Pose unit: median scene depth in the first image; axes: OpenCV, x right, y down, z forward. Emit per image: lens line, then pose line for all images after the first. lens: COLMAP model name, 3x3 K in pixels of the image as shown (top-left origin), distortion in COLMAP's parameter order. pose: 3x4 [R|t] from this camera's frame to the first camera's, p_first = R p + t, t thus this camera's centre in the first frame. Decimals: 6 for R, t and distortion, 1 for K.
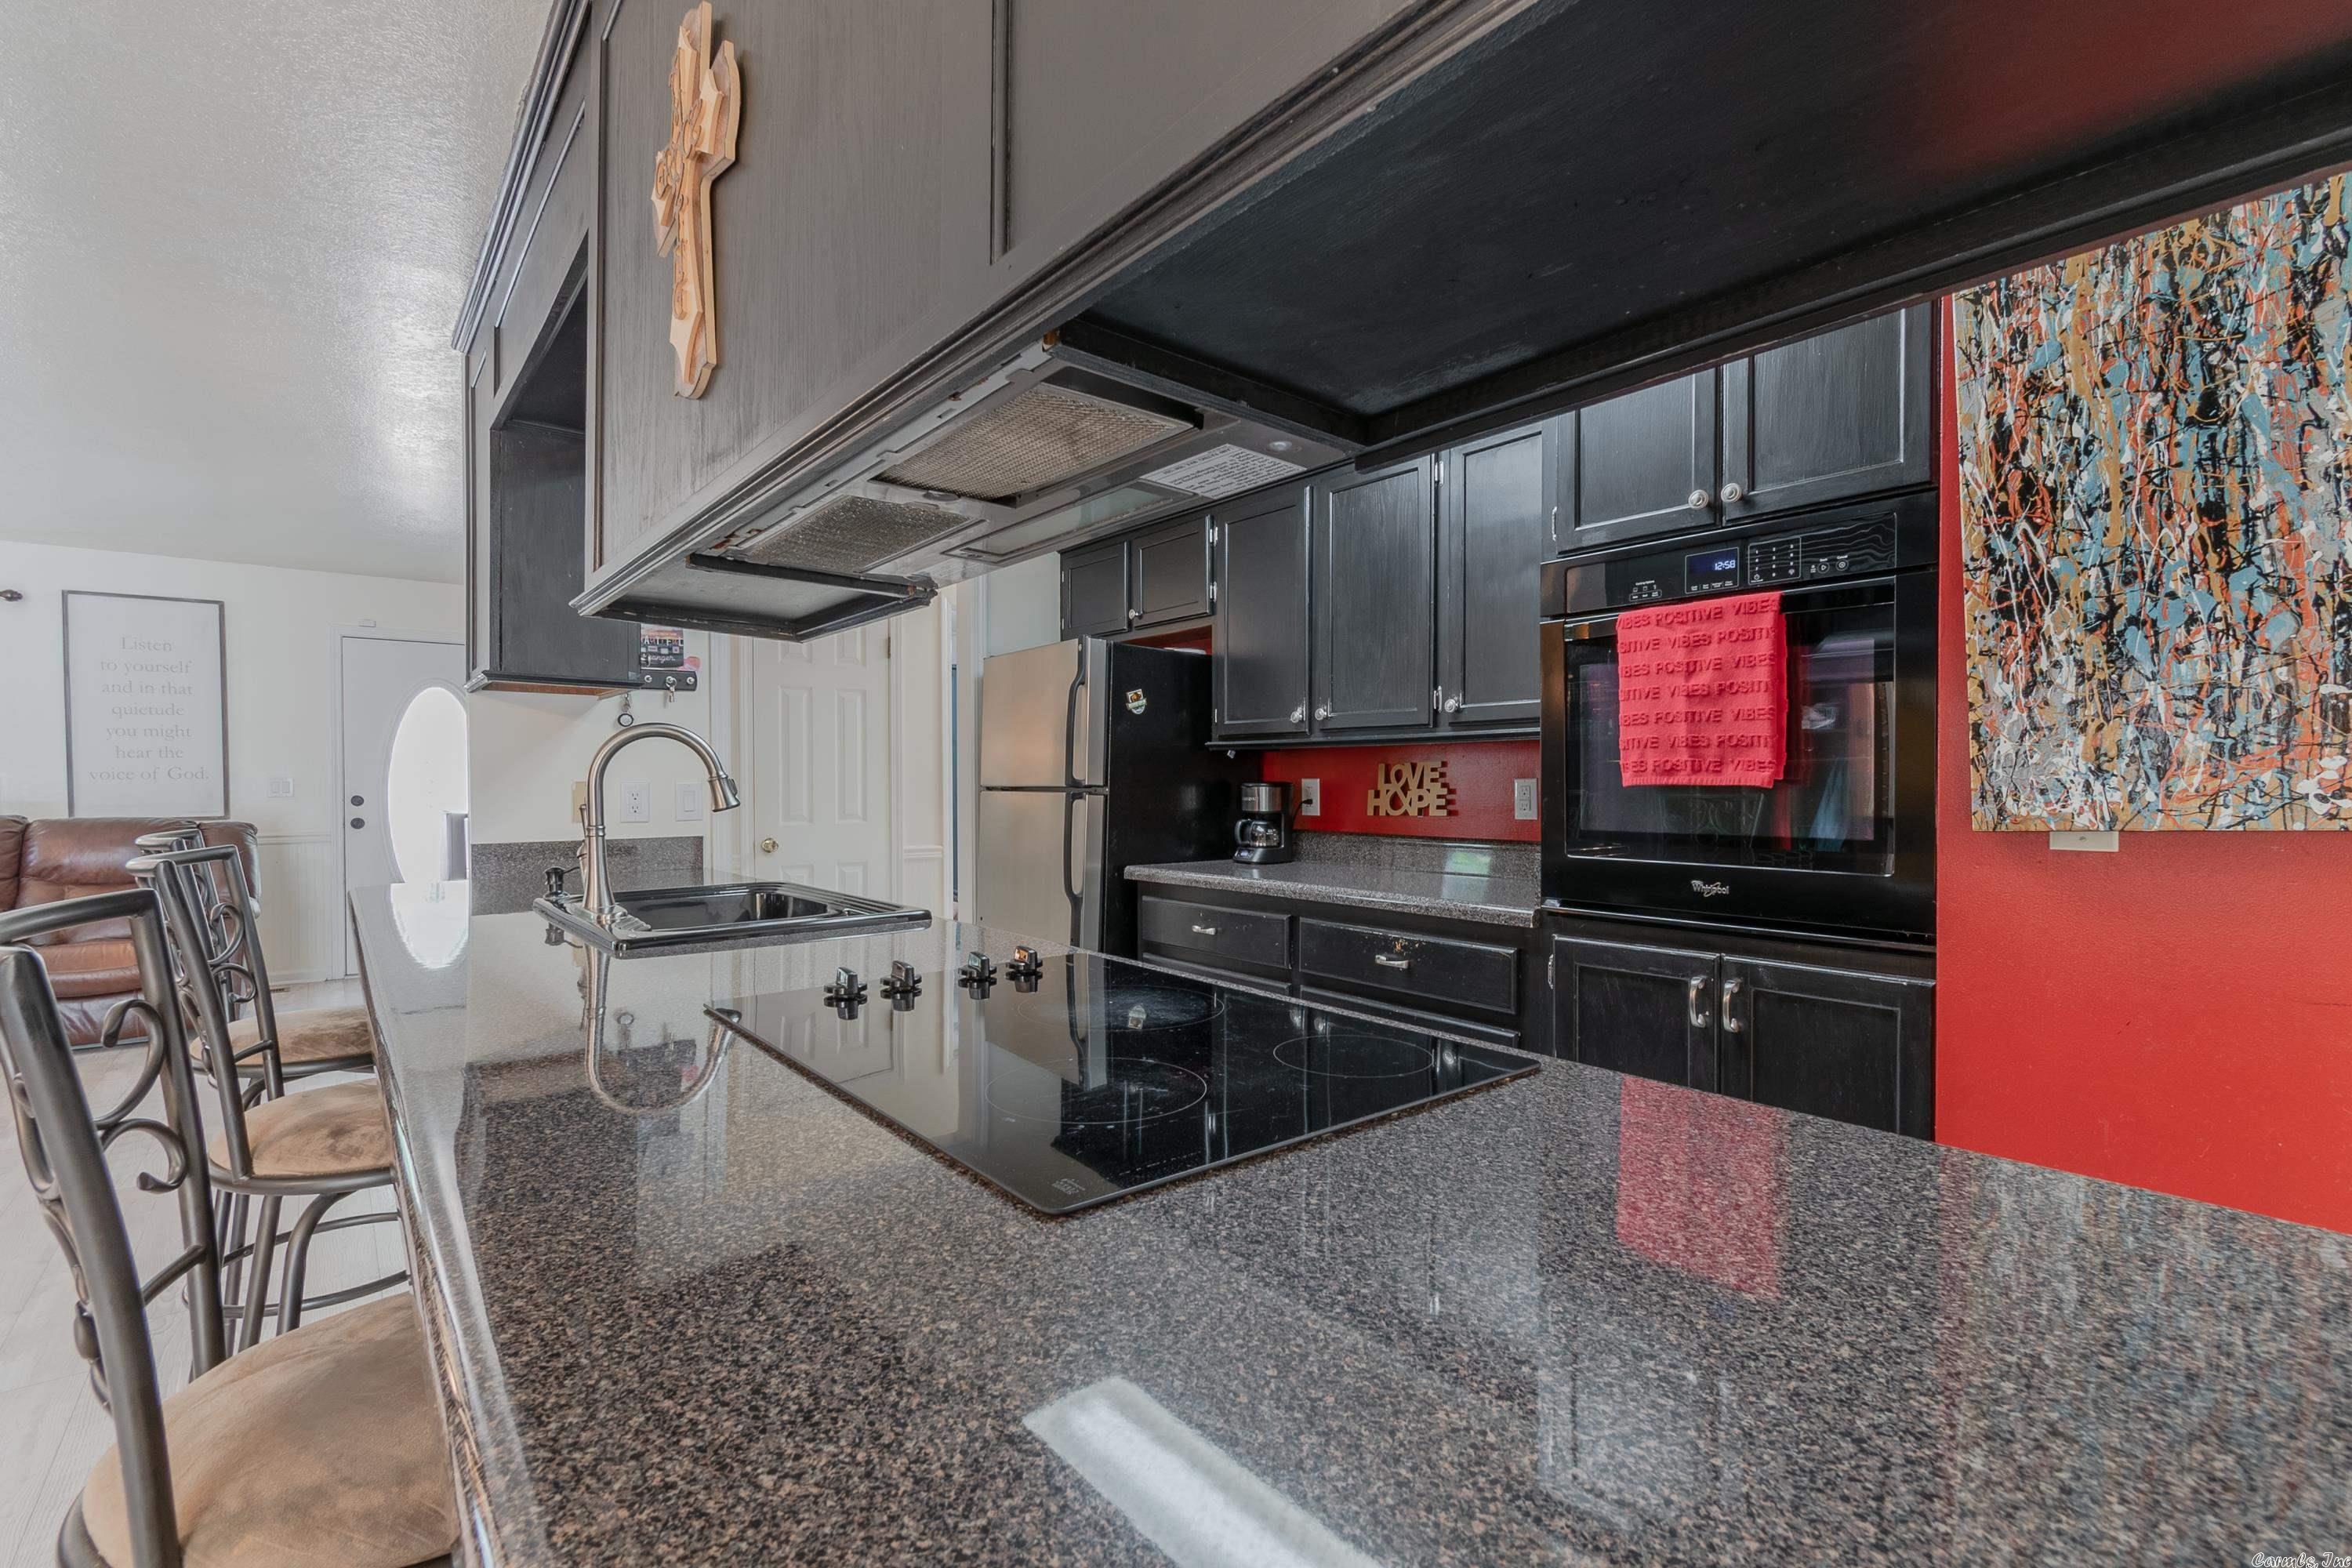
lens RADIAL K [[1049.0, 0, 1174.3], [0, 1049.0, 793.3], [0, 0, 1]] dist [0.000458, -0.001330]
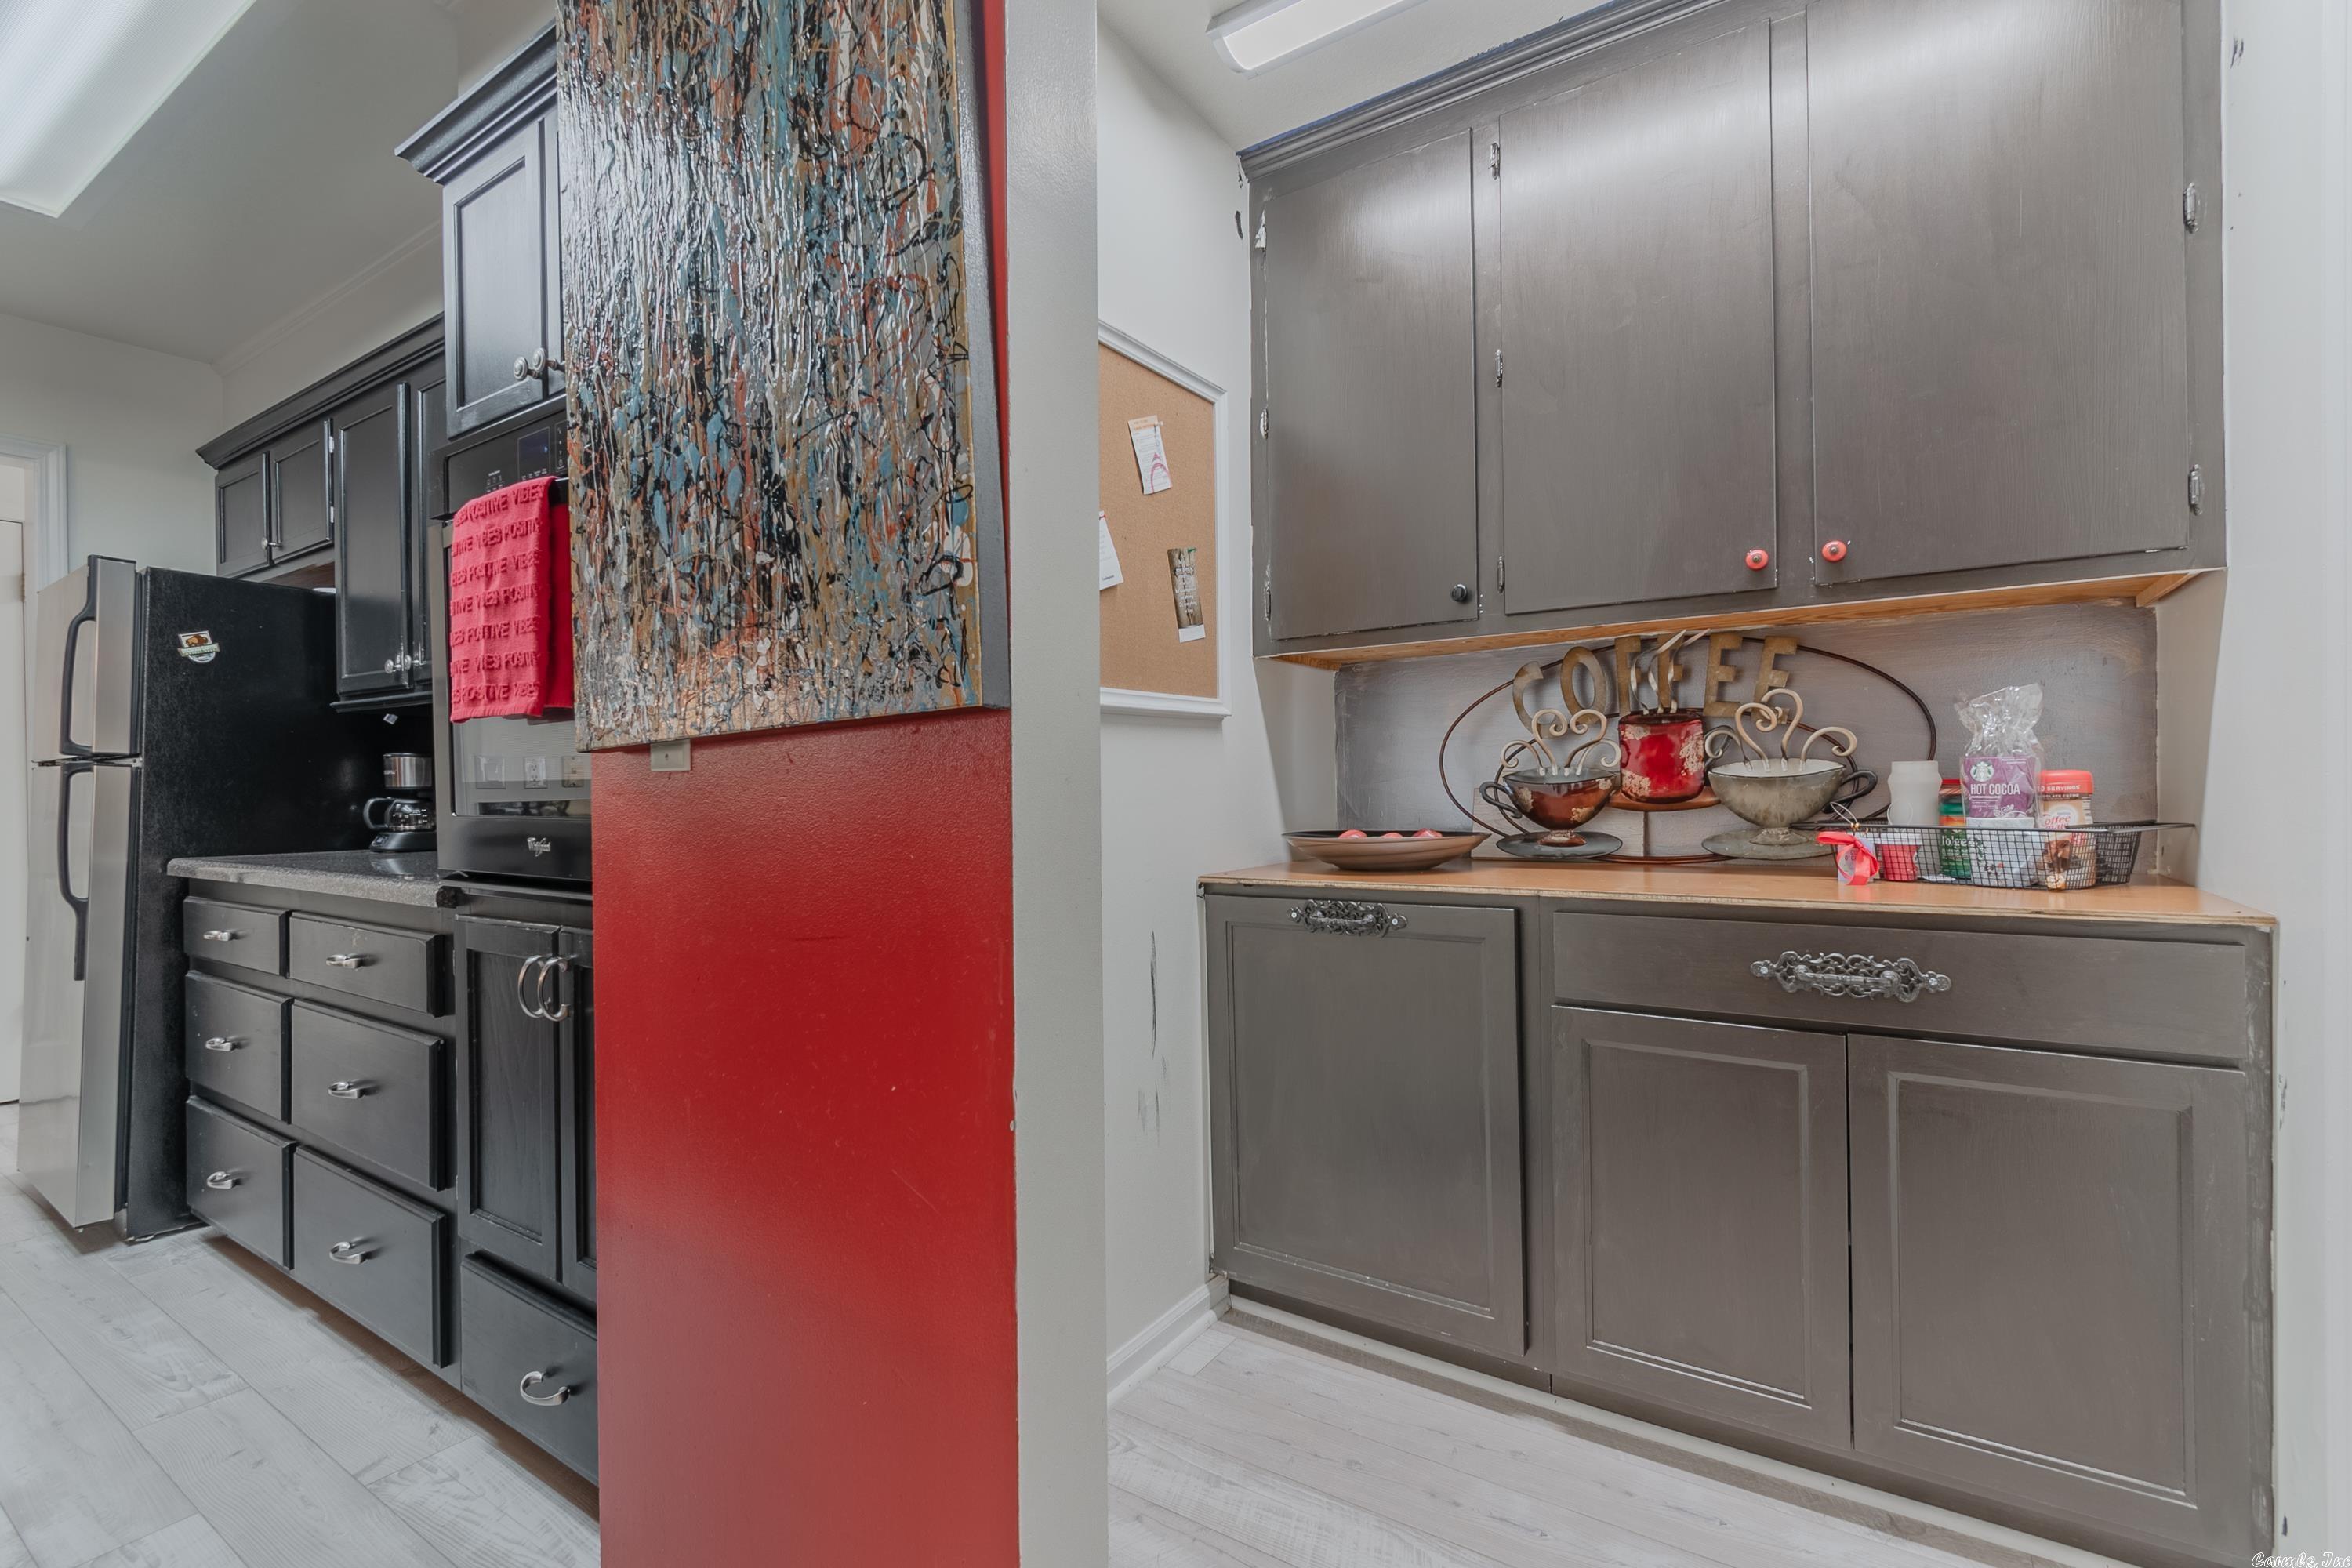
lens RADIAL K [[1049.0, 0, 1189.4], [0, 1049.0, 786.4], [0, 0, 1]] dist [0.000458, -0.001330]
pose [[0.951000, -0.012430, 0.308941, 1.008528], [0.015736, 0.999842, -0.008211, 0.080227], [-0.308790, 0.012671, 0.951046, 0.096577]]
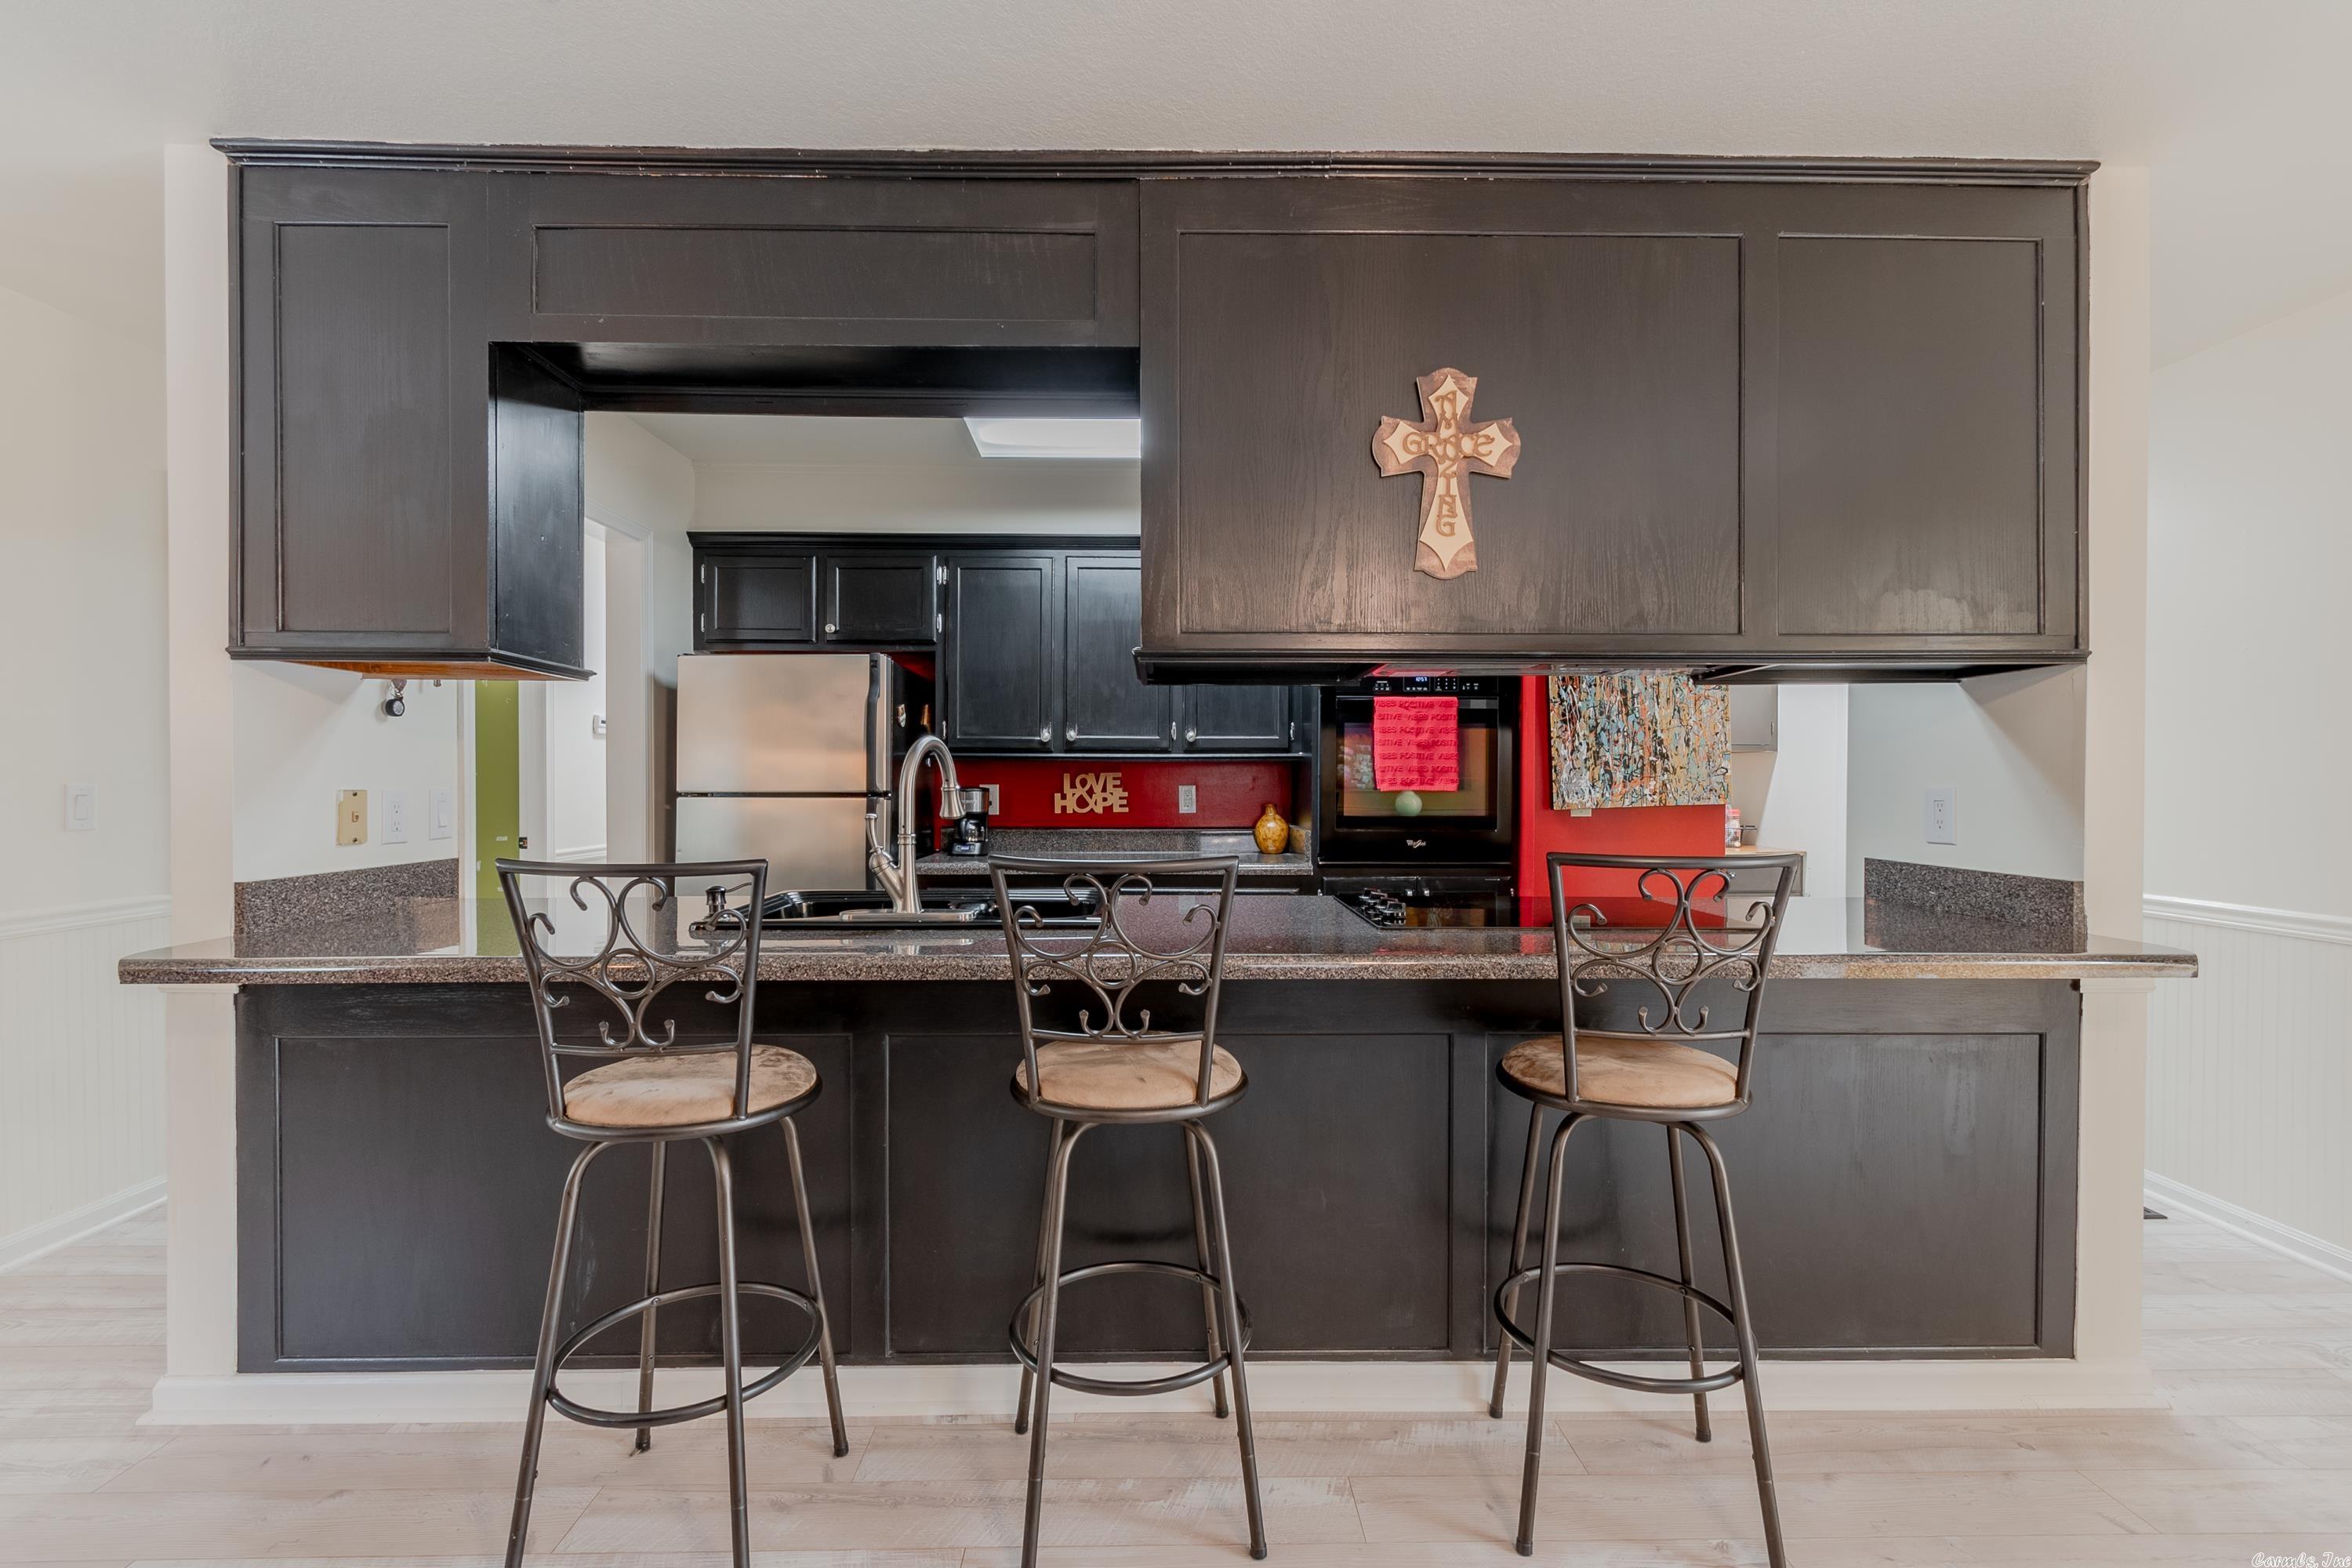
lens RADIAL K [[1049.0, 0, 1170.8], [0, 1049.0, 789.8], [0, 0, 1]] dist [0.000458, -0.001330]
pose [[0.607599, -0.006231, 0.794220, -1.792736], [0.007063, 0.999972, 0.002442, -0.023756], [-0.794213, 0.004126, 0.607626, 0.241528]]
